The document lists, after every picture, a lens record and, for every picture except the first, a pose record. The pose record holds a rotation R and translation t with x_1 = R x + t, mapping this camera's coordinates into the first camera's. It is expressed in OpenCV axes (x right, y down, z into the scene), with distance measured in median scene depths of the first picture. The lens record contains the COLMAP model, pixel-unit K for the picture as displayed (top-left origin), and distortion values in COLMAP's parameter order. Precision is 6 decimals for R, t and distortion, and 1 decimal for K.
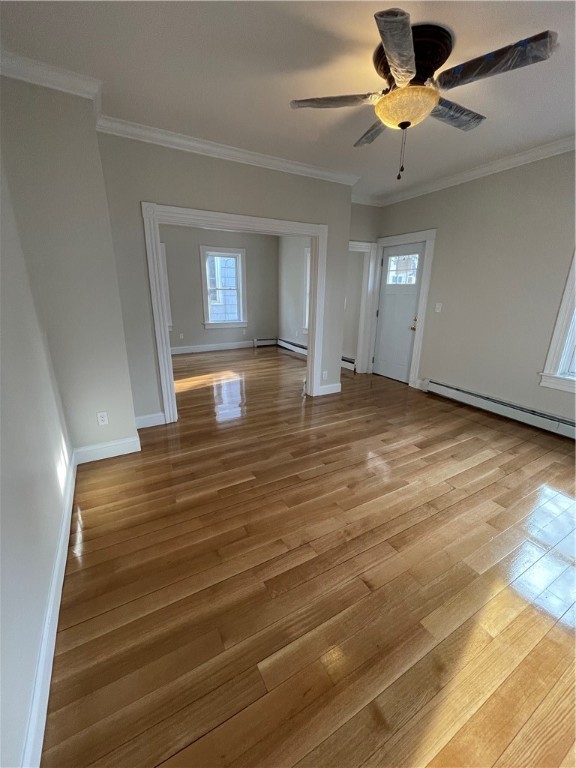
lens RADIAL K [[309.3, 0, 288.5], [0, 309.3, 381.2], [0, 0, 1]] dist [-0.000567, 0.000696]
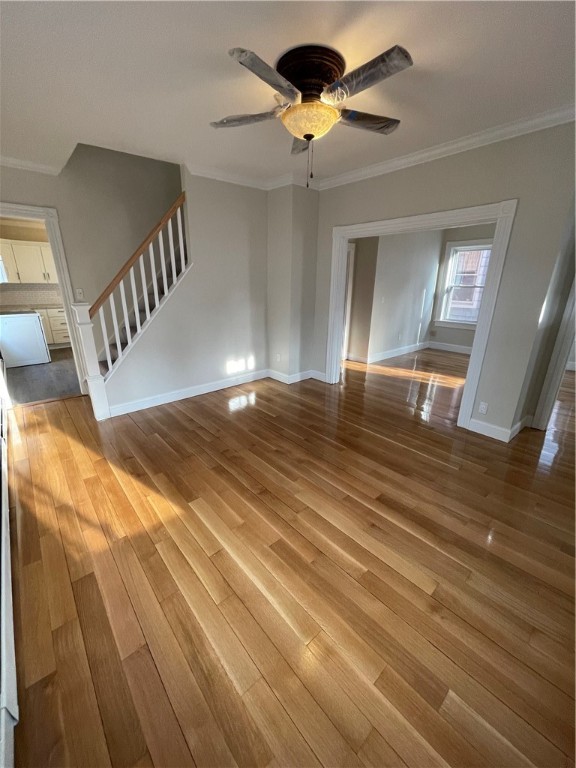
lens RADIAL K [[309.3, 0, 288.5], [0, 309.3, 381.2], [0, 0, 1]] dist [-0.000567, 0.000696]
pose [[0.196835, 0.297321, -0.934268, 0.973301], [-0.282136, 0.929780, 0.236451, -0.167105], [0.938965, 0.217049, 0.266898, 0.503436]]
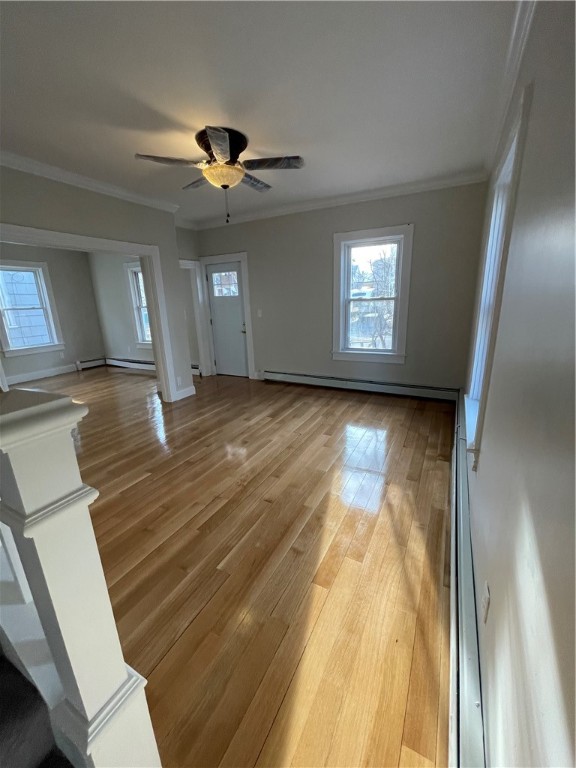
lens RADIAL K [[309.3, 0, 288.5], [0, 309.3, 381.2], [0, 0, 1]] dist [-0.000567, 0.000696]
pose [[0.840528, -0.175024, 0.512717, -0.159563], [0.192832, 0.981052, 0.018775, 0.049365], [-0.506288, 0.083087, 0.858352, -0.177739]]
